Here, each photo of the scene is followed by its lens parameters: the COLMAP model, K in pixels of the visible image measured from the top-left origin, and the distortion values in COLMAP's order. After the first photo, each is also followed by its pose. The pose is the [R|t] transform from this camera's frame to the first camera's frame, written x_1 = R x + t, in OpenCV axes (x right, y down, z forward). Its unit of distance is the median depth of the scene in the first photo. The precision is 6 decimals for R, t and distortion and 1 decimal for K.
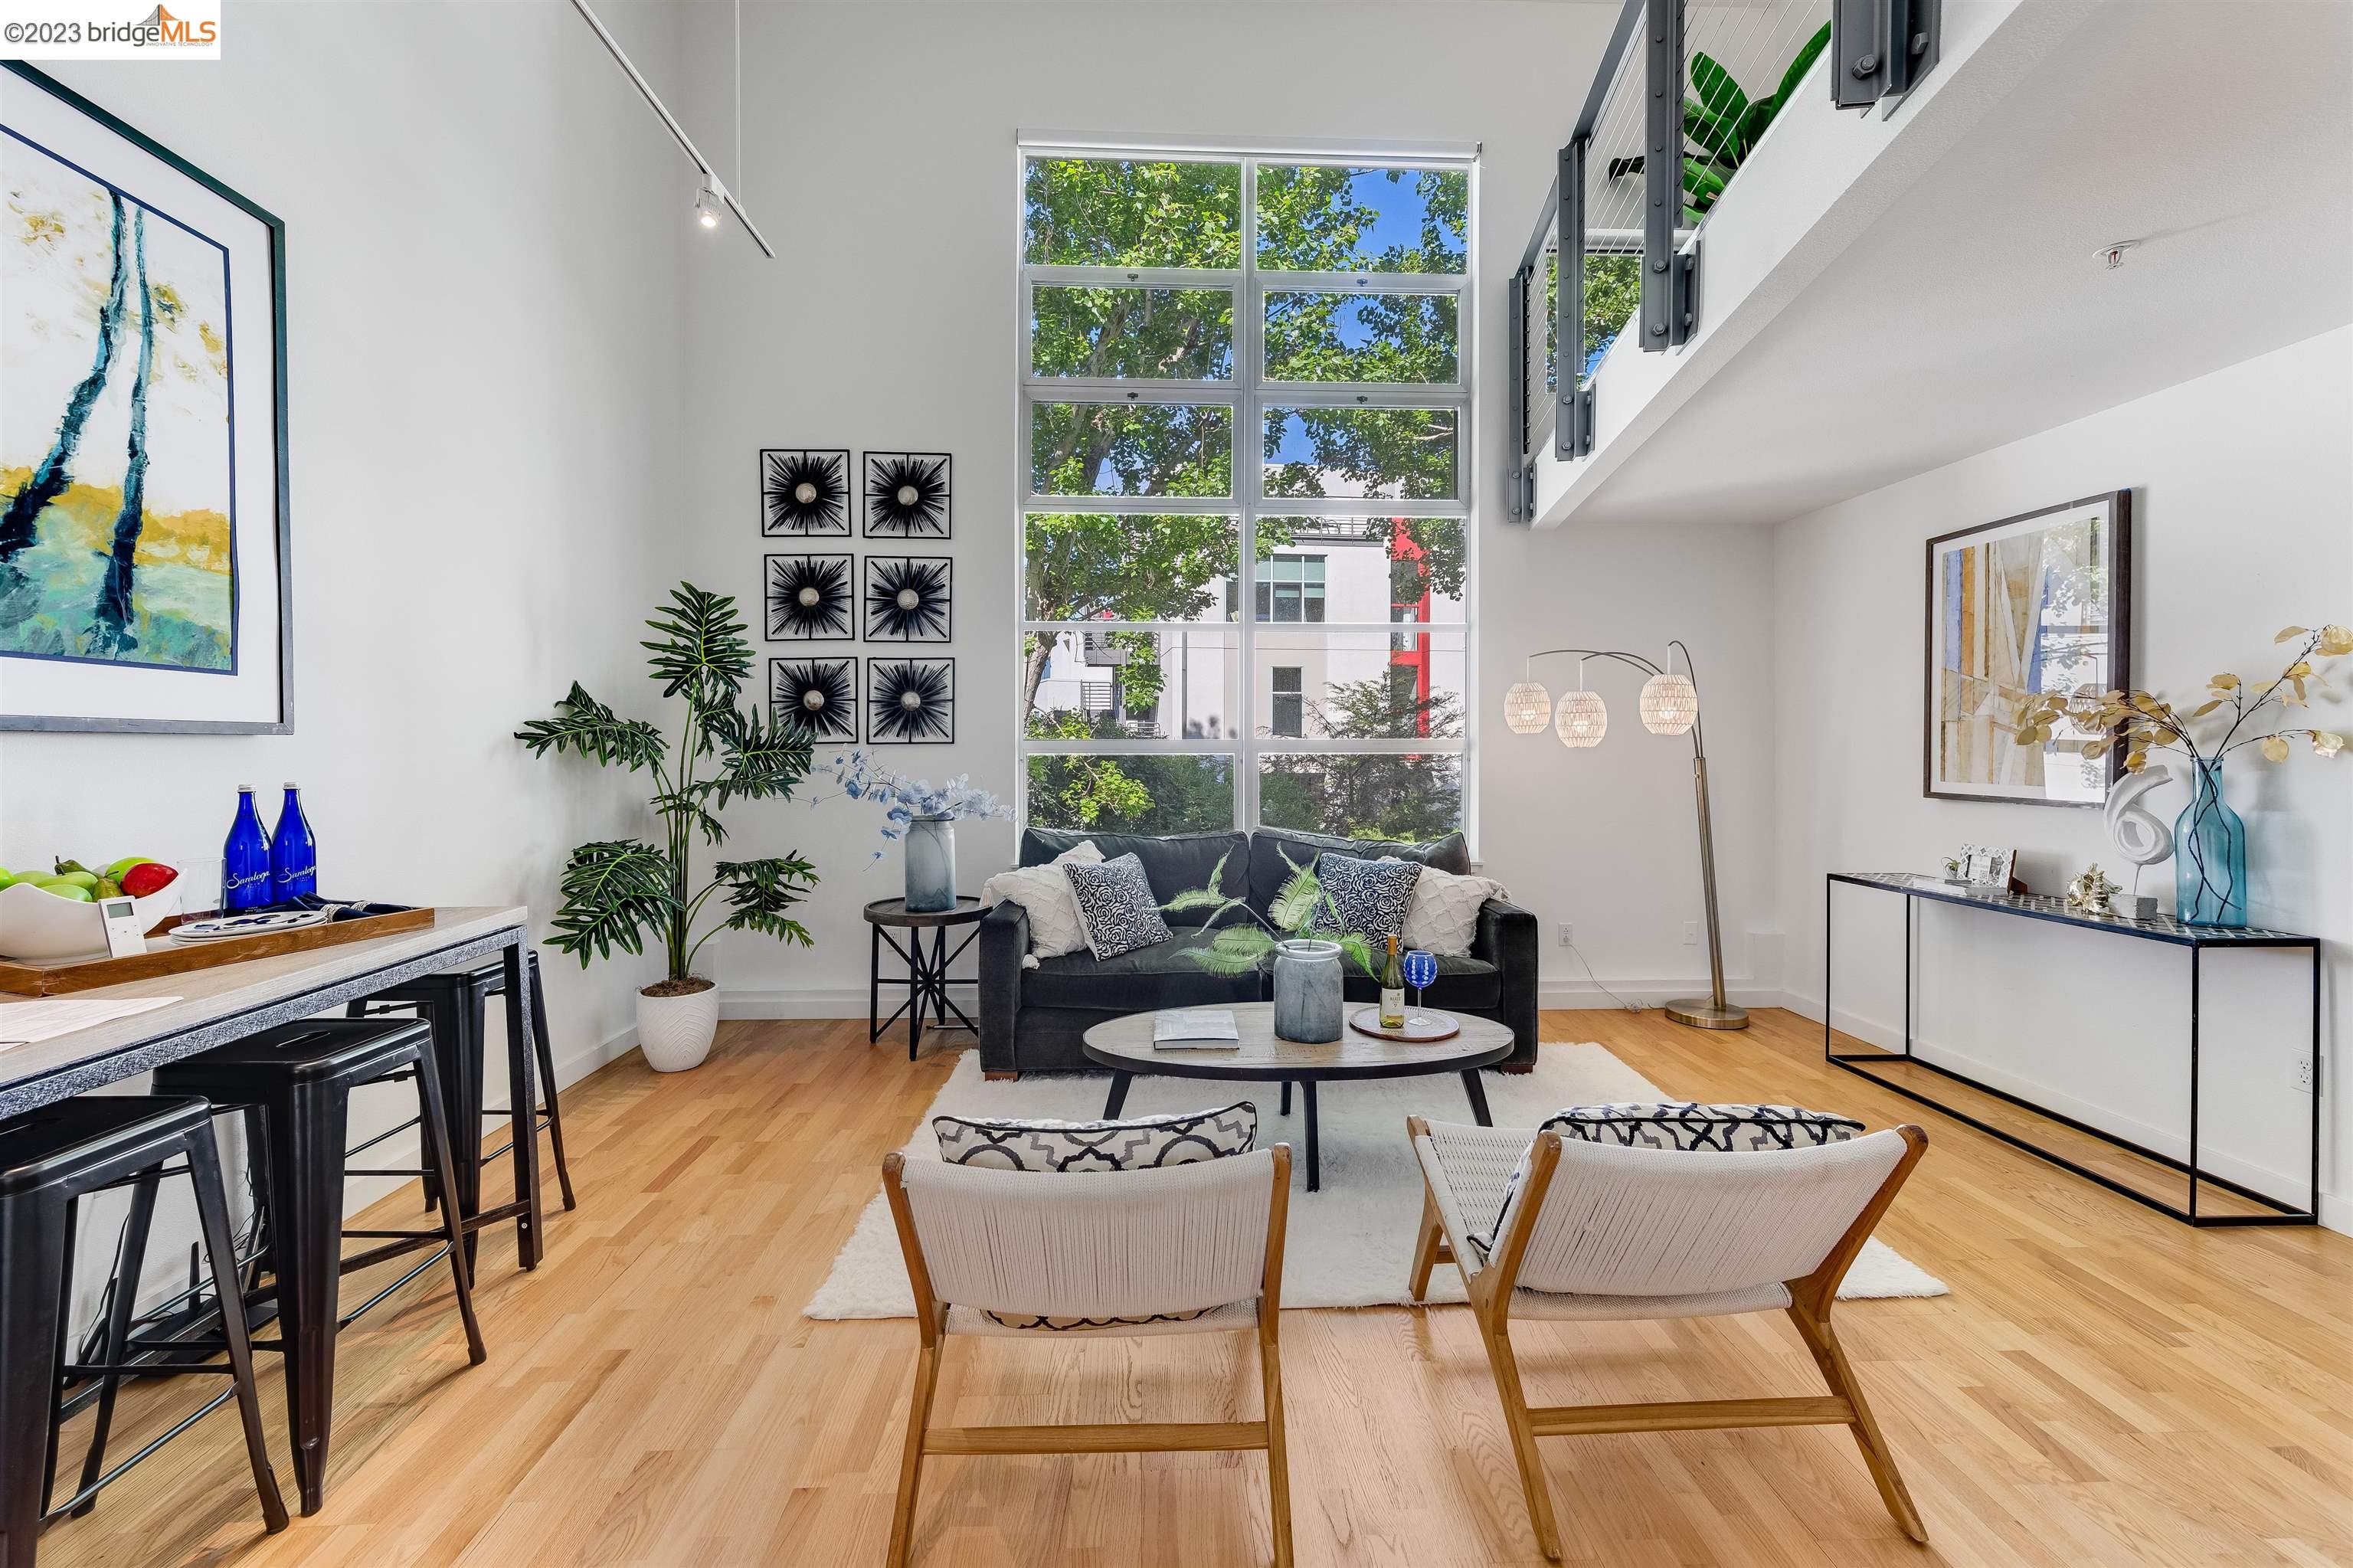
lens RADIAL K [[928.8, 0, 1171.7], [0, 928.8, 758.6], [0, 0, 1]] dist [0.004226, -0.001715]
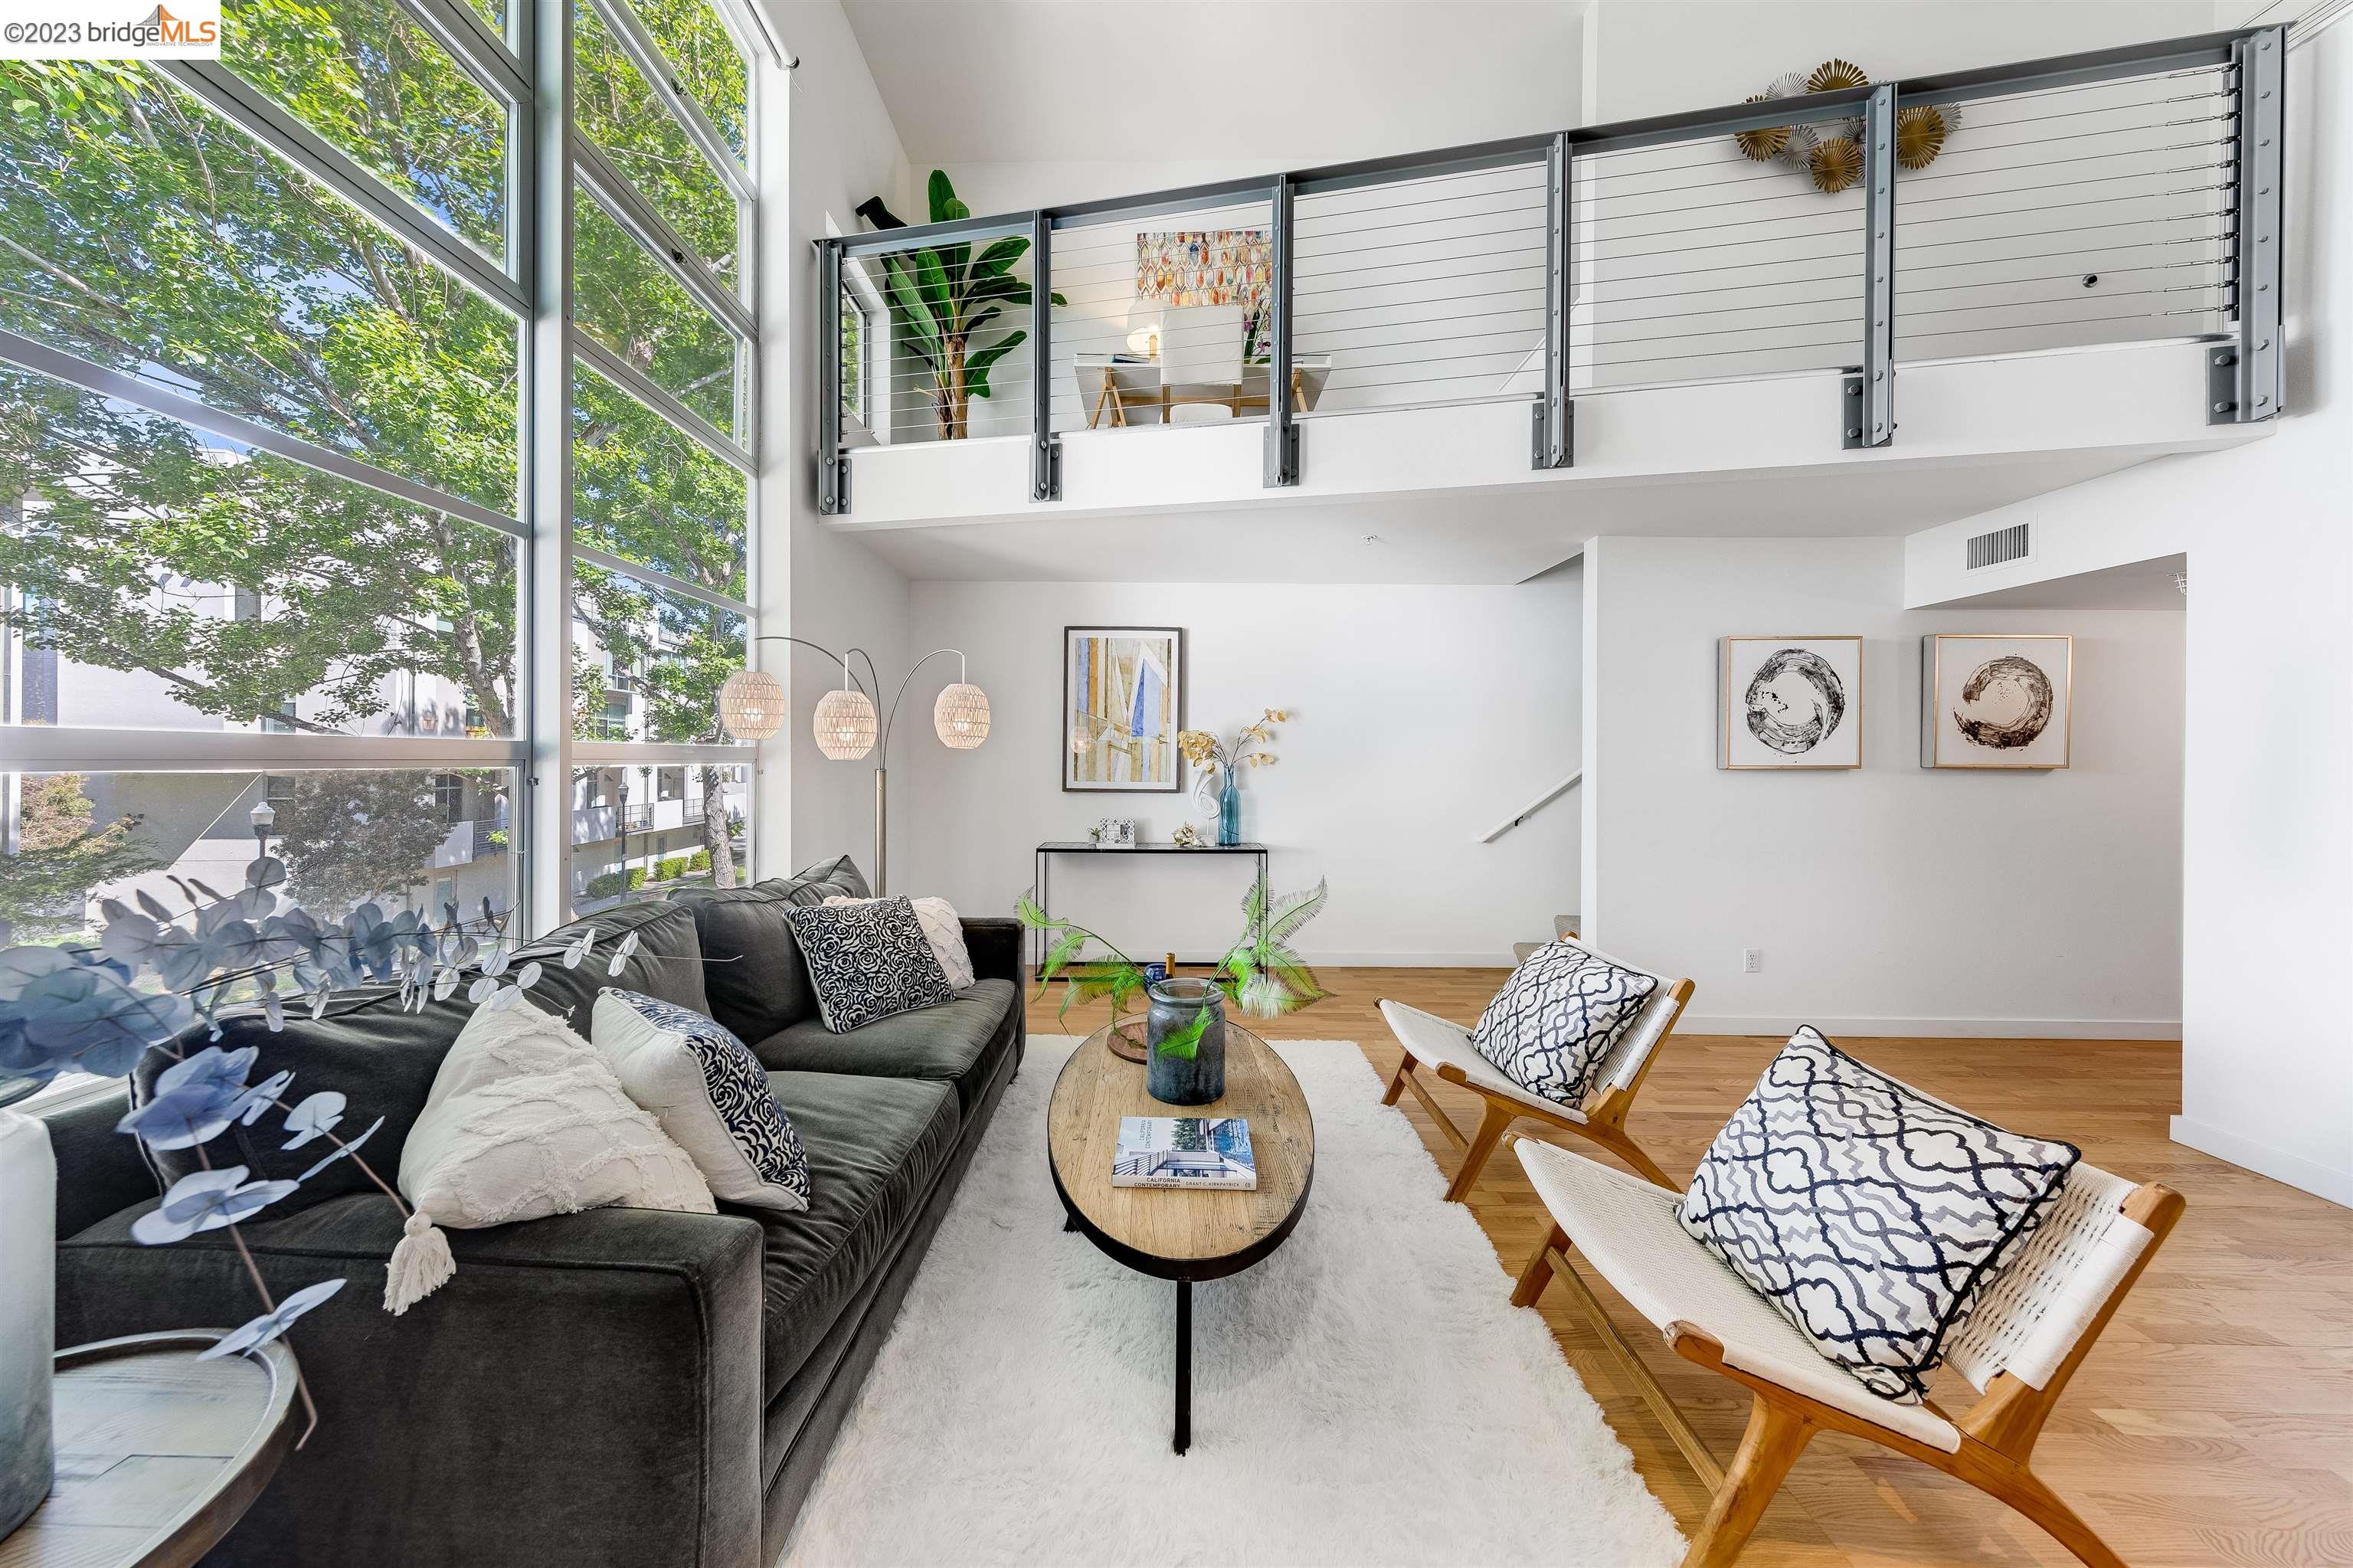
lens RADIAL K [[752.6, 0, 1155.8], [0, 752.6, 770.2], [0, 0, 1]] dist [0.002744, 0.000069]
pose [[0.049363, -0.012906, 0.998698, -0.406169], [0.003493, 0.999913, 0.012749, -0.009148], [-0.998775, 0.002859, 0.049403, 0.722616]]
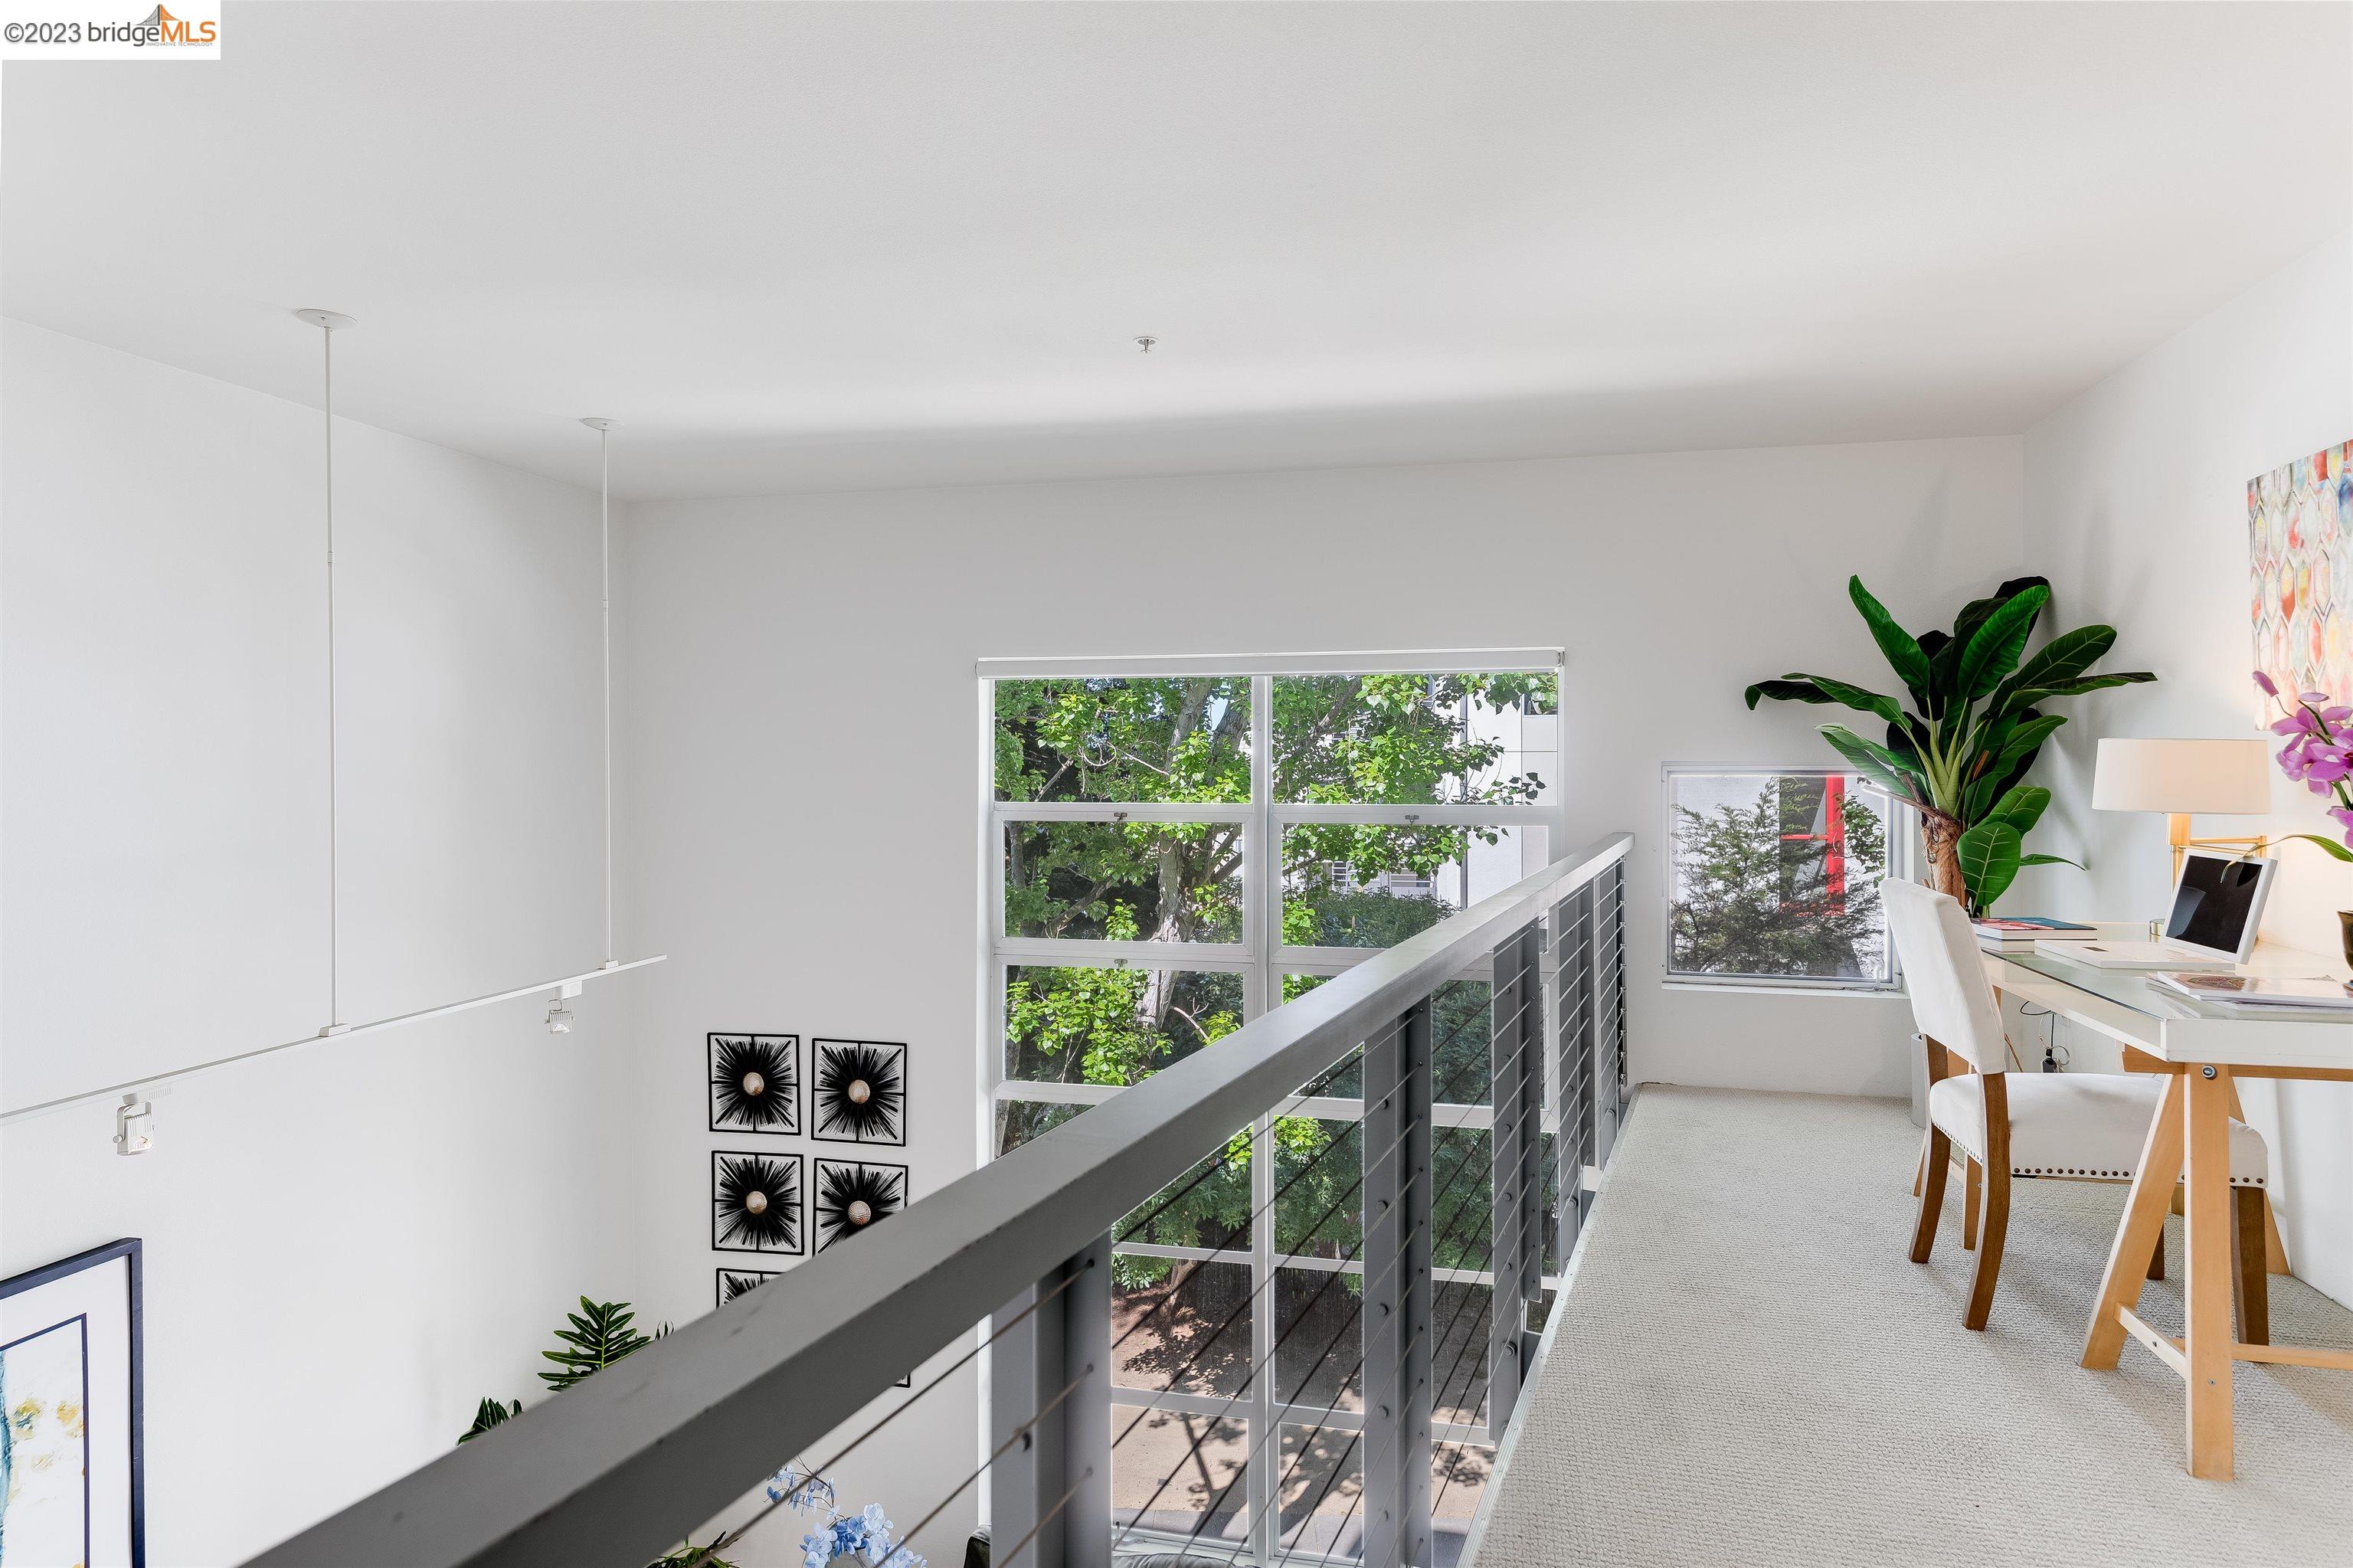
lens RADIAL K [[1273.6, 0, 1164.0], [0, 1273.6, 756.2], [0, 0, 1]] dist [0.002000, 0.000575]
pose [[0.964173, -0.008228, -0.265147, 0.334700], [0.004114, 0.999862, -0.016069, -0.638614], [0.265243, 0.014403, 0.964074, -0.066499]]
